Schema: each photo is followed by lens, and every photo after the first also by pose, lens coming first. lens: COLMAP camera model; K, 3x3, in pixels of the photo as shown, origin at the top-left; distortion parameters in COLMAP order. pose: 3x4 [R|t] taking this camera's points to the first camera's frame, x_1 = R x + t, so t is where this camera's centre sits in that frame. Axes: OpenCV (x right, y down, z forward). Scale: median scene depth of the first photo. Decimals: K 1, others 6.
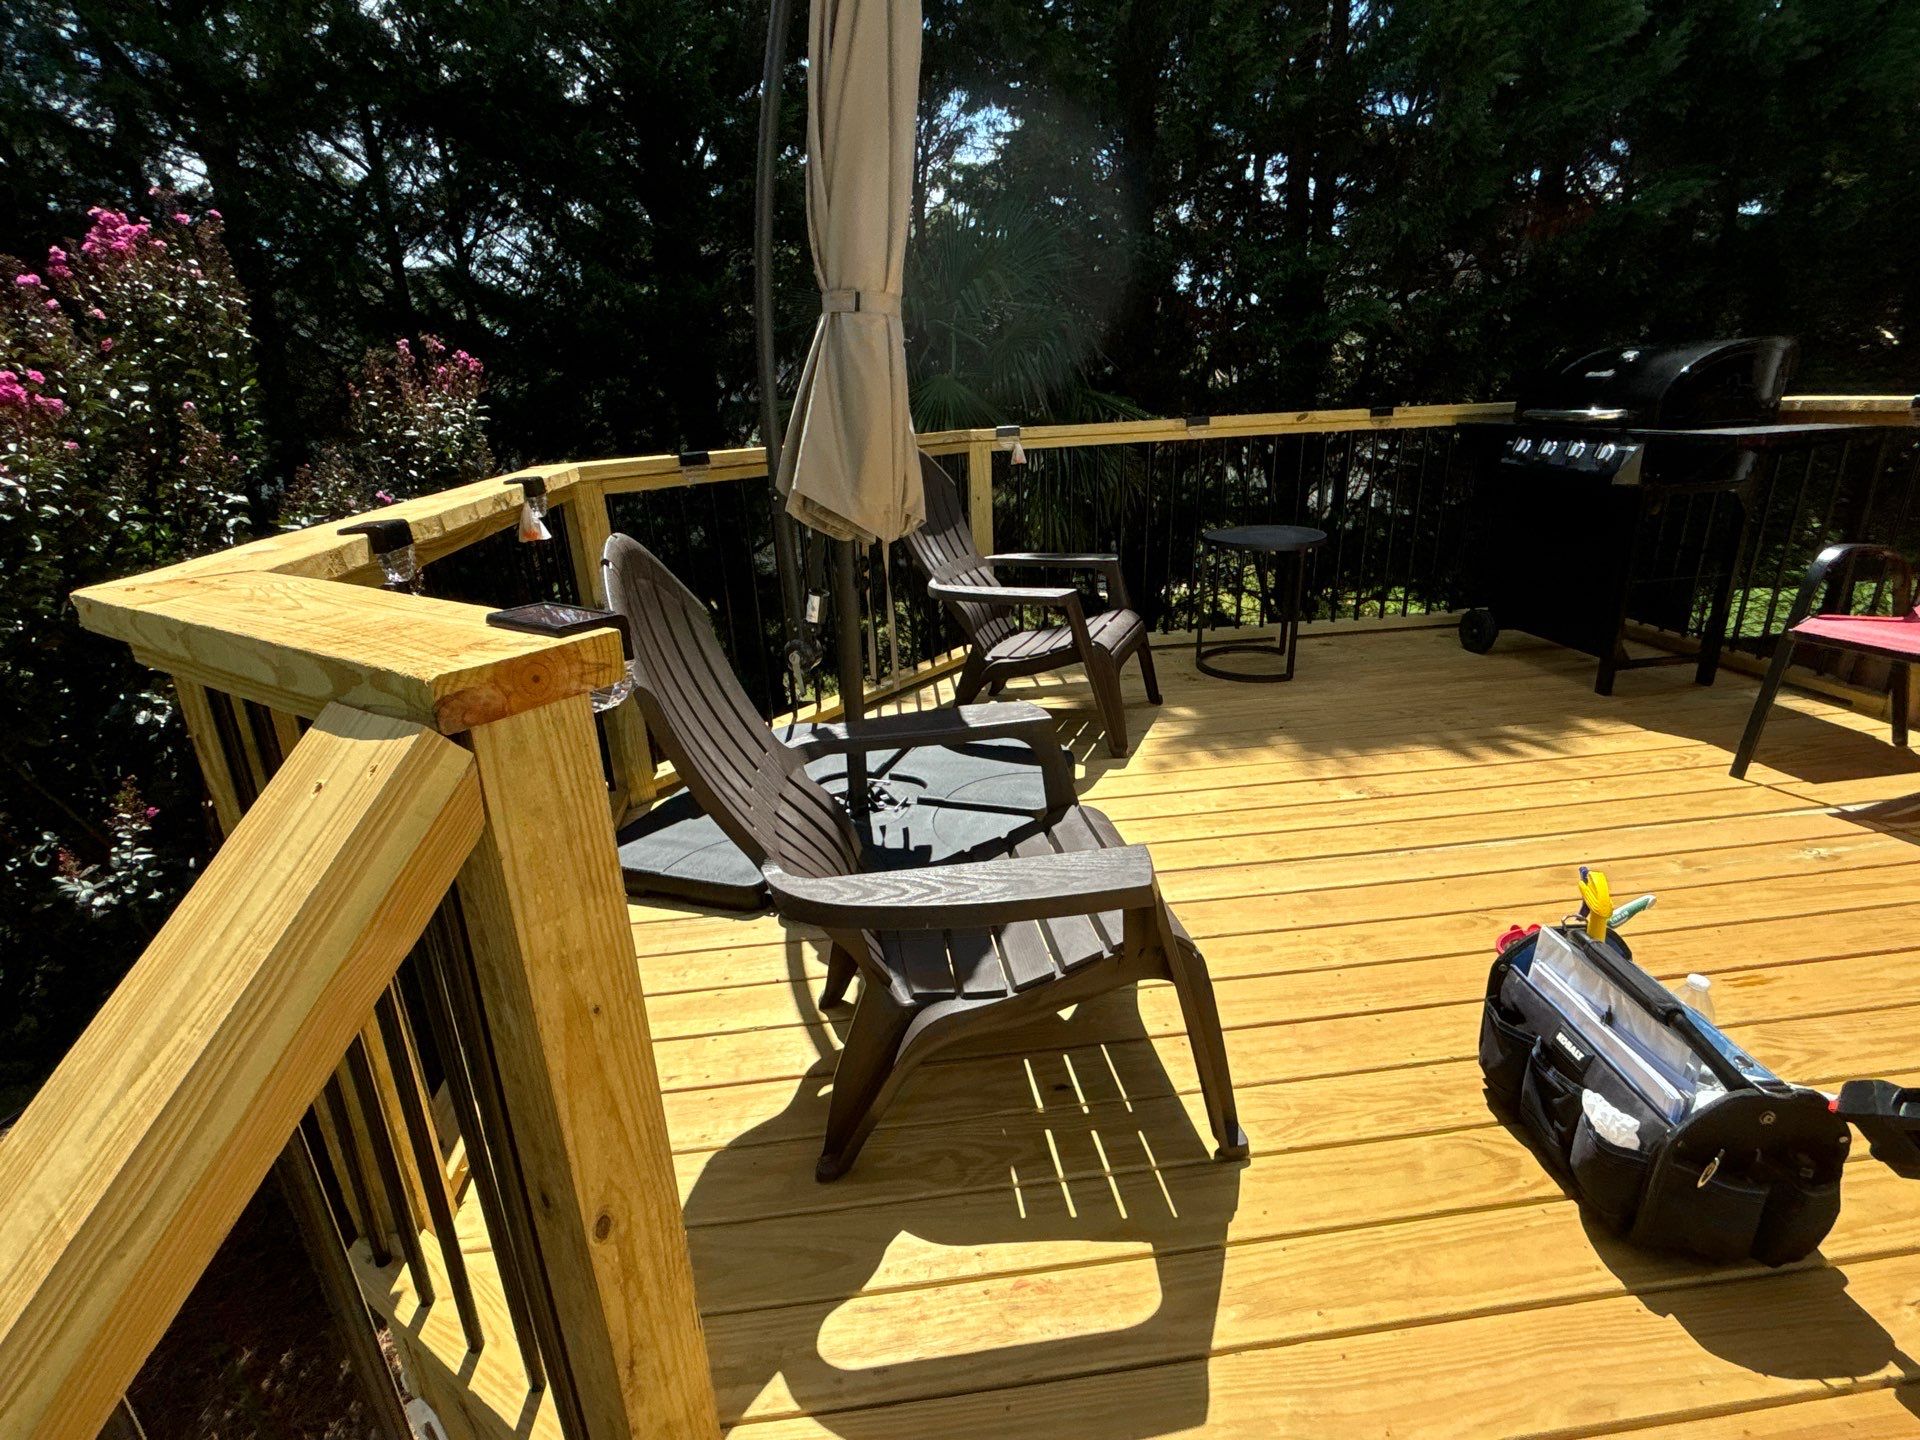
lens RADIAL K [[935.6, 0, 992.4], [0, 935.6, 716.9], [0, 0, 1]] dist [0.004131, 0.000812]
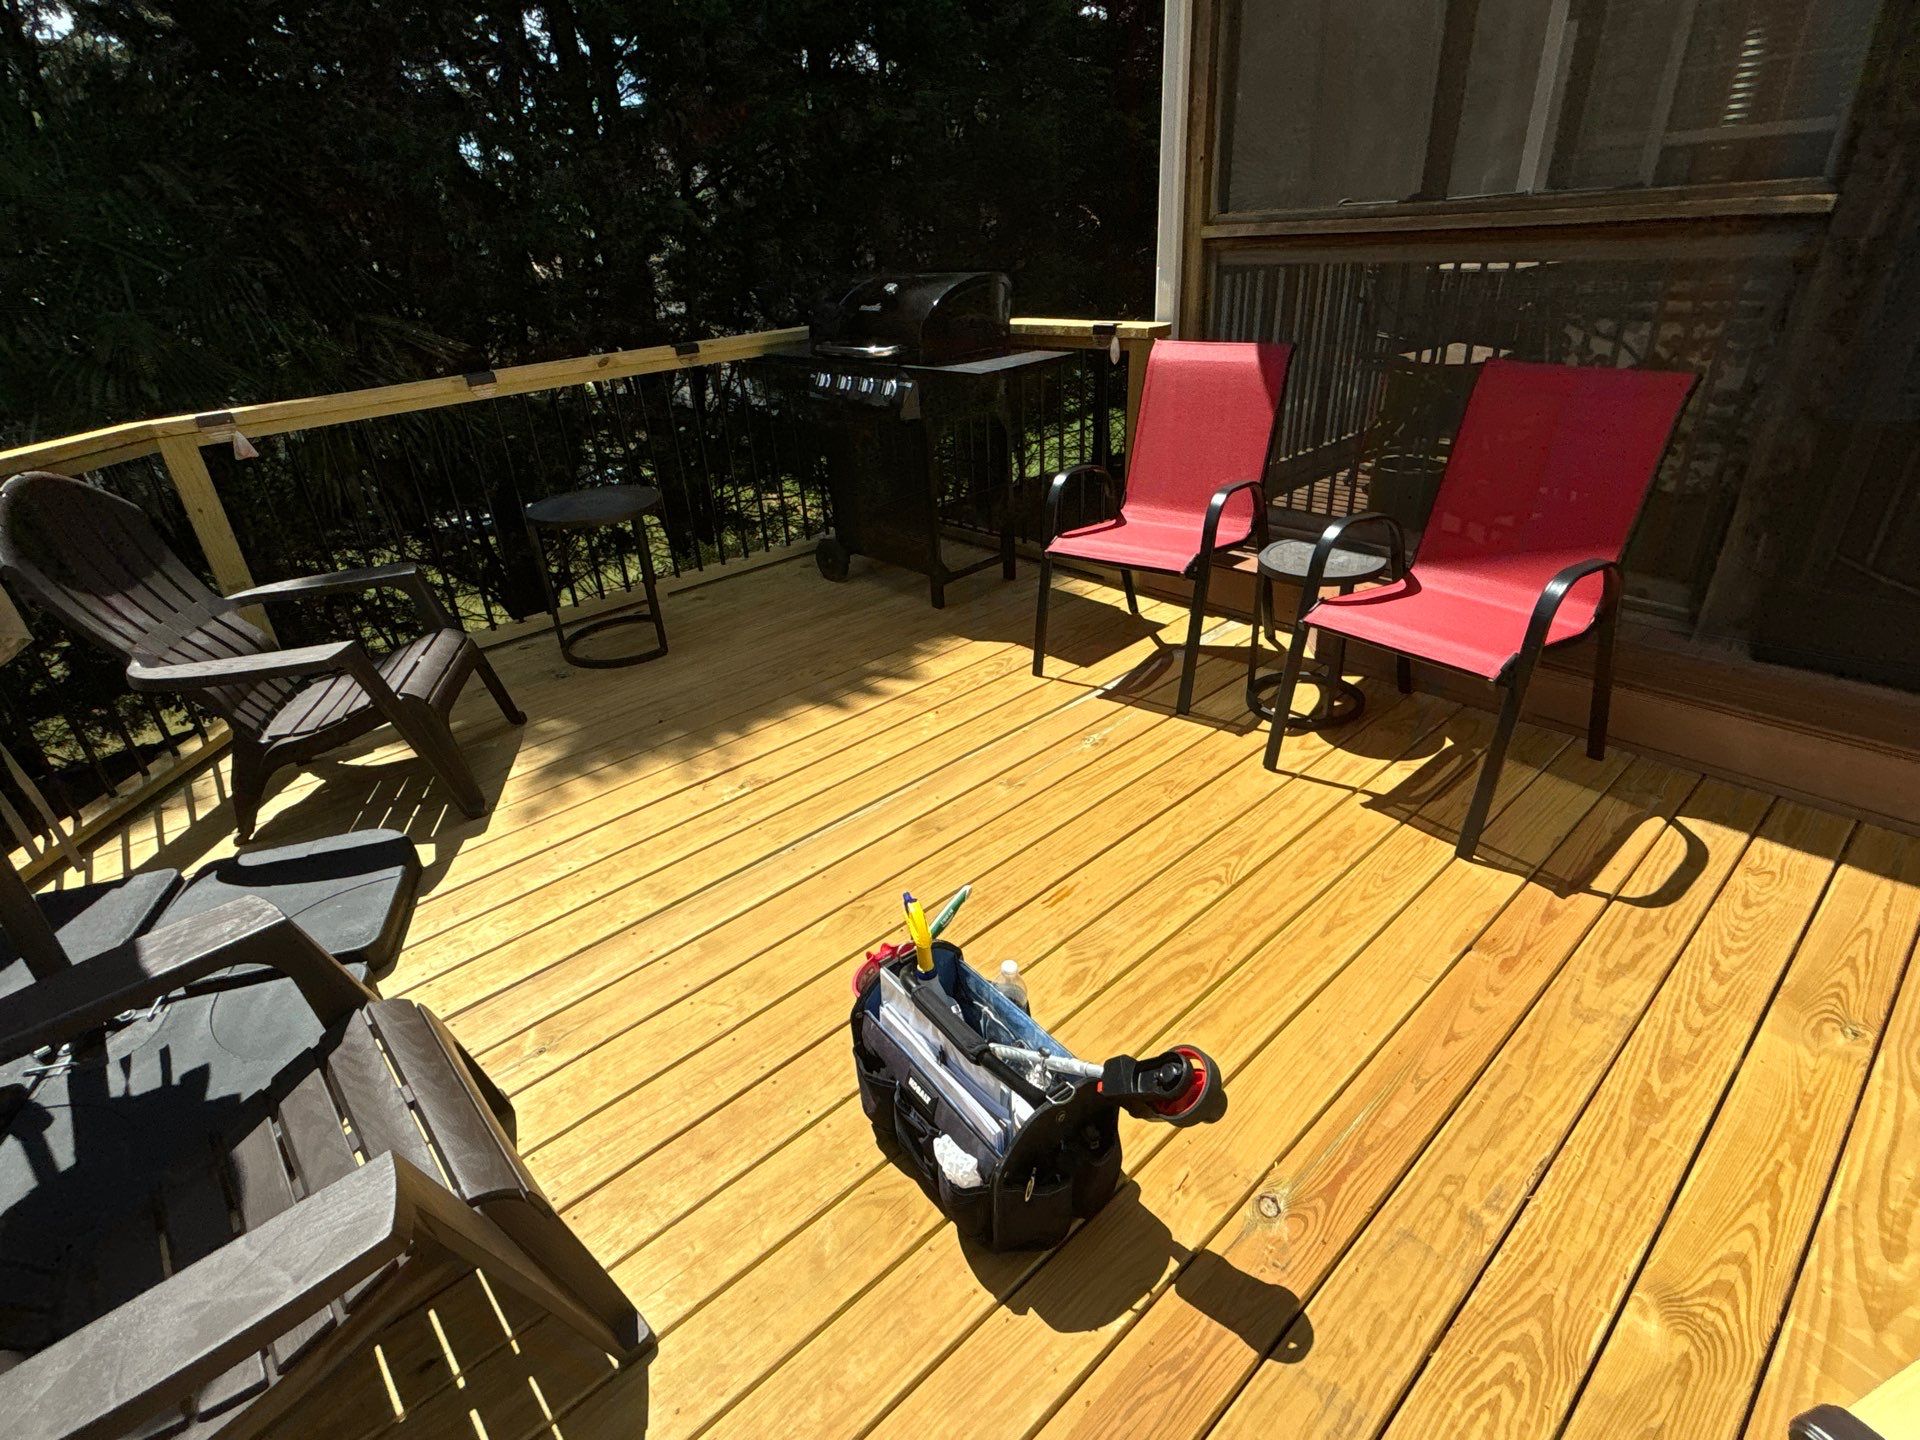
lens RADIAL K [[913.4, 0, 960.0], [0, 913.4, 720.0], [0, 0, 1]] dist [0.017813, -0.012683]
pose [[0.829034, -0.277752, 0.485342, 0.140495], [0.214691, 0.959502, 0.182381, -0.120649], [-0.516344, -0.047001, 0.855091, 0.058310]]
